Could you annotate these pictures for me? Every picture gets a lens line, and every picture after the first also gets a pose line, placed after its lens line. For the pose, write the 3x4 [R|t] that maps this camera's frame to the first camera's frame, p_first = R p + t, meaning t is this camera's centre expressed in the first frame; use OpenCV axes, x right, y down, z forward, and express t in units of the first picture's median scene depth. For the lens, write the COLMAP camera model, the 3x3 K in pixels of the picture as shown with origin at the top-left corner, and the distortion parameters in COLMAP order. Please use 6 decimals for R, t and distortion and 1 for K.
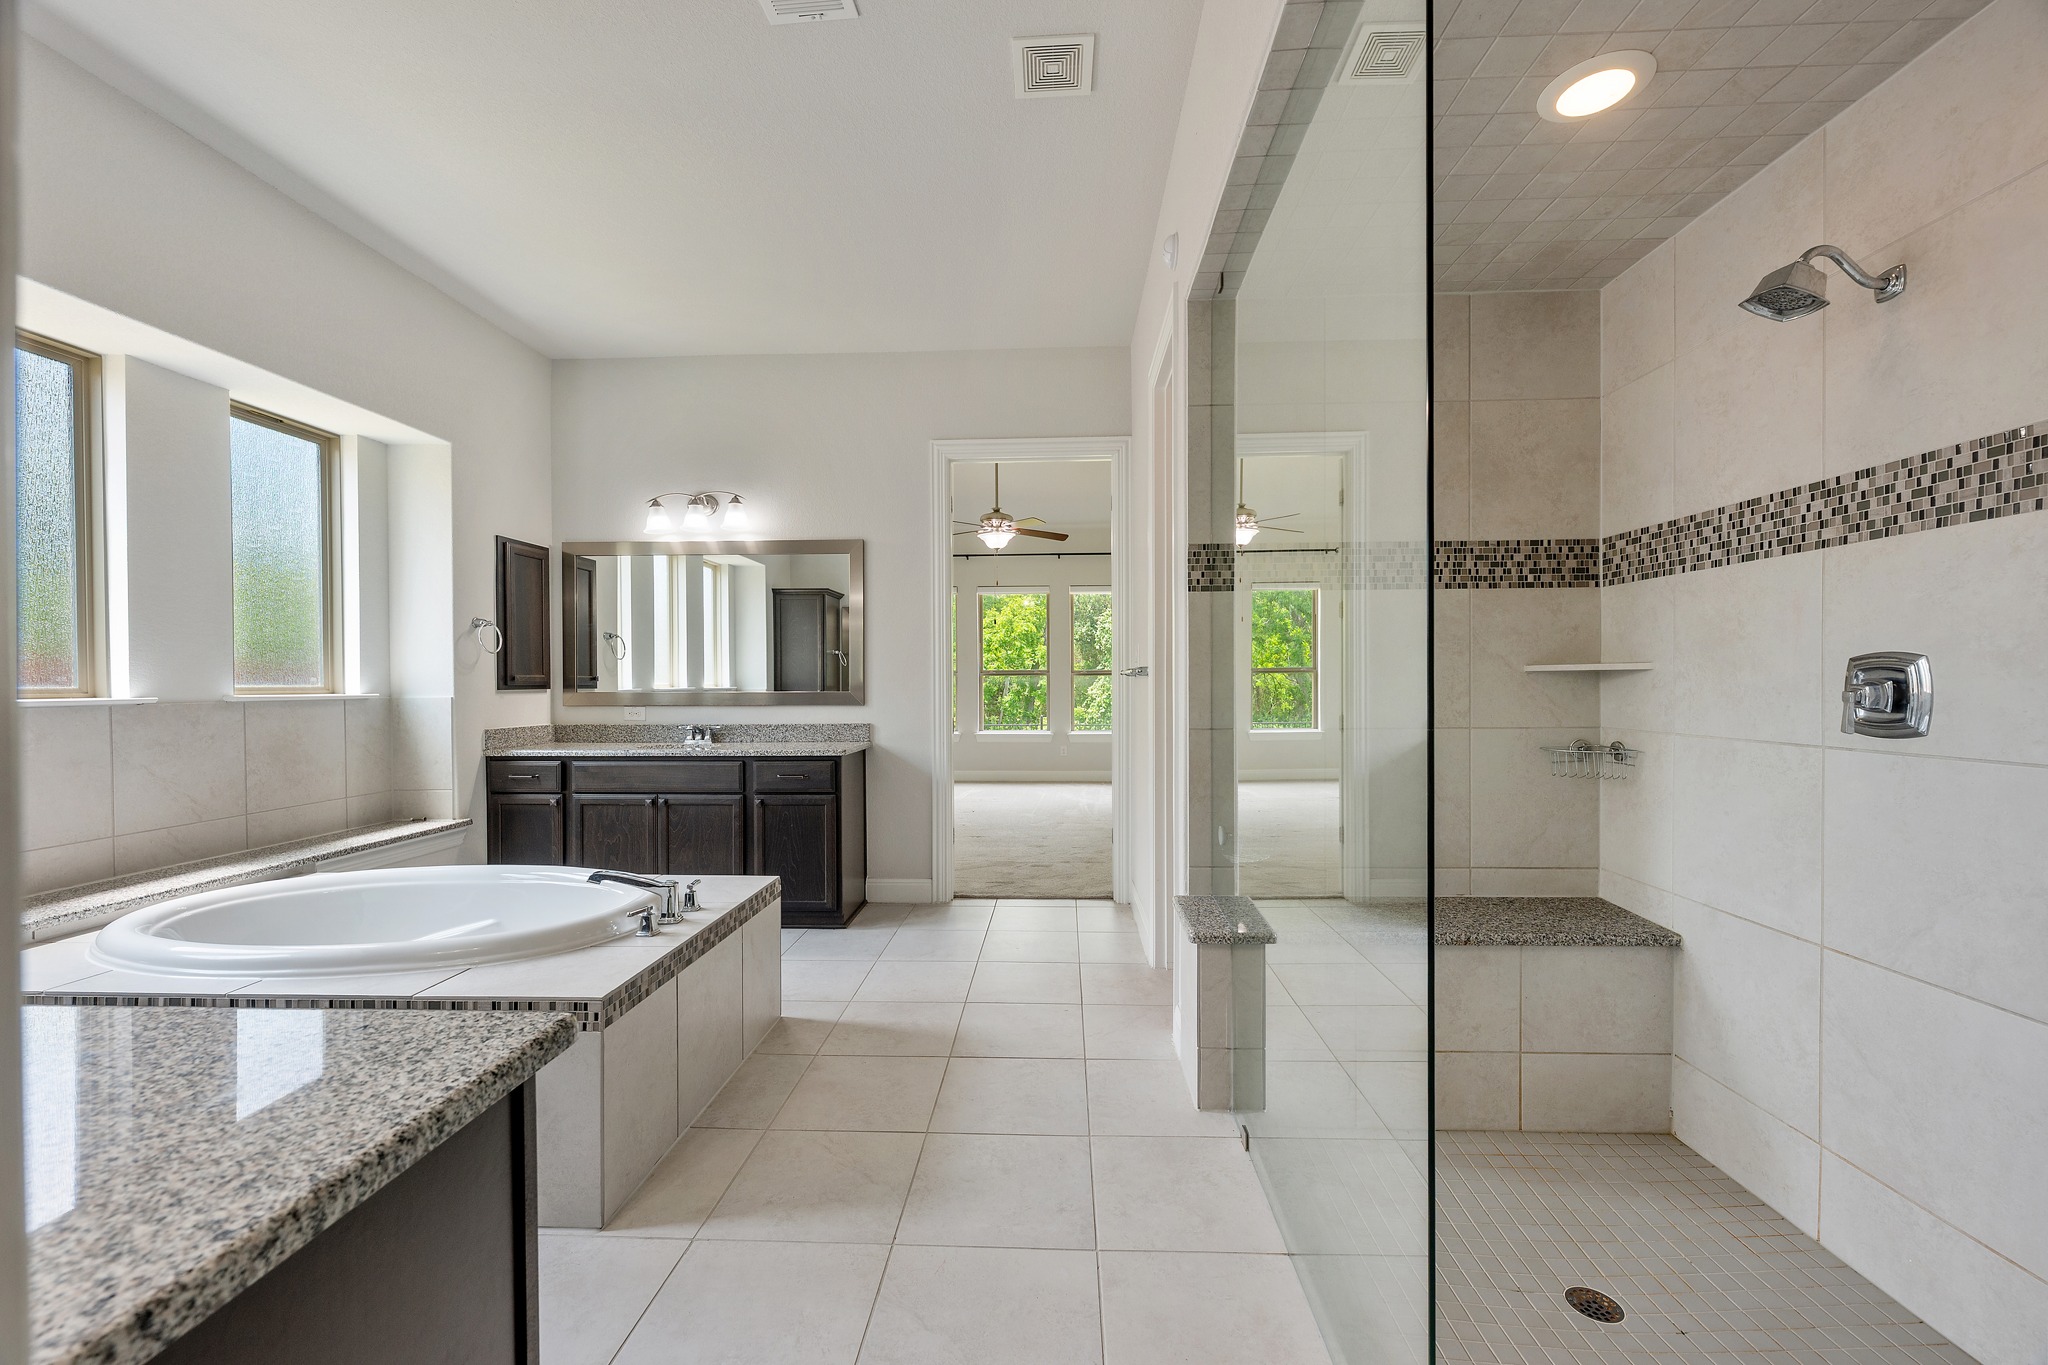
lens RADIAL K [[967.1, 0, 1024.0], [0, 967.1, 682.5], [0, 0, 1]] dist [0.001490, 0.000153]
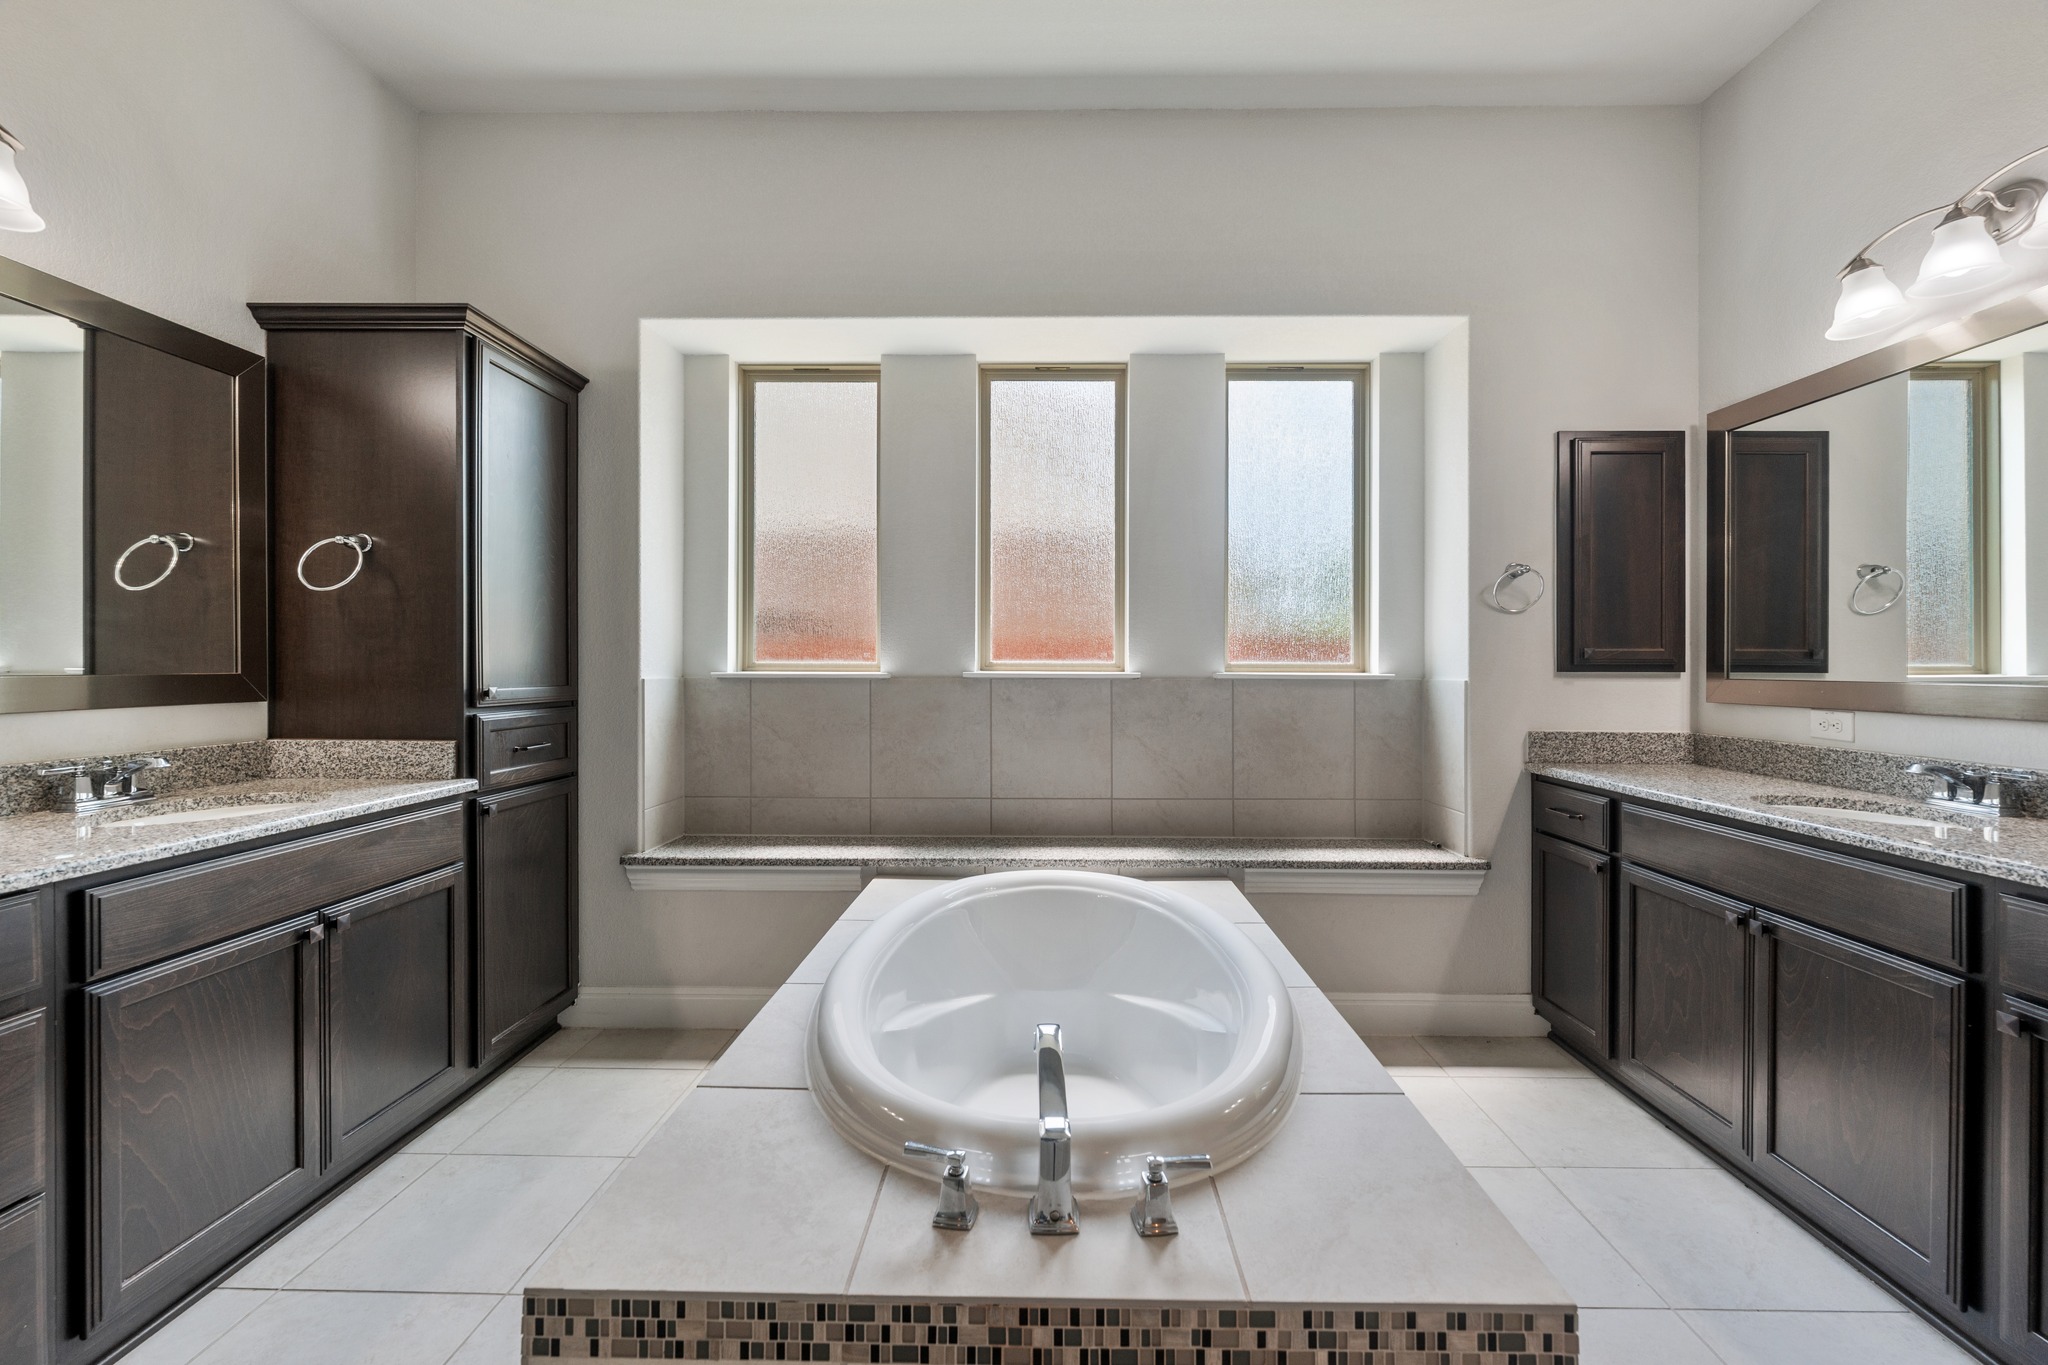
lens RADIAL K [[833.3, 0, 1033.4], [0, 833.3, 664.2], [0, 0, 1]] dist [-0.001218, -0.000046]
pose [[0.038739, 0.005713, -0.999233, -0.002354], [-0.006385, 0.999965, 0.005470, 0.001900], [0.999229, 0.006168, 0.038774, 0.644191]]
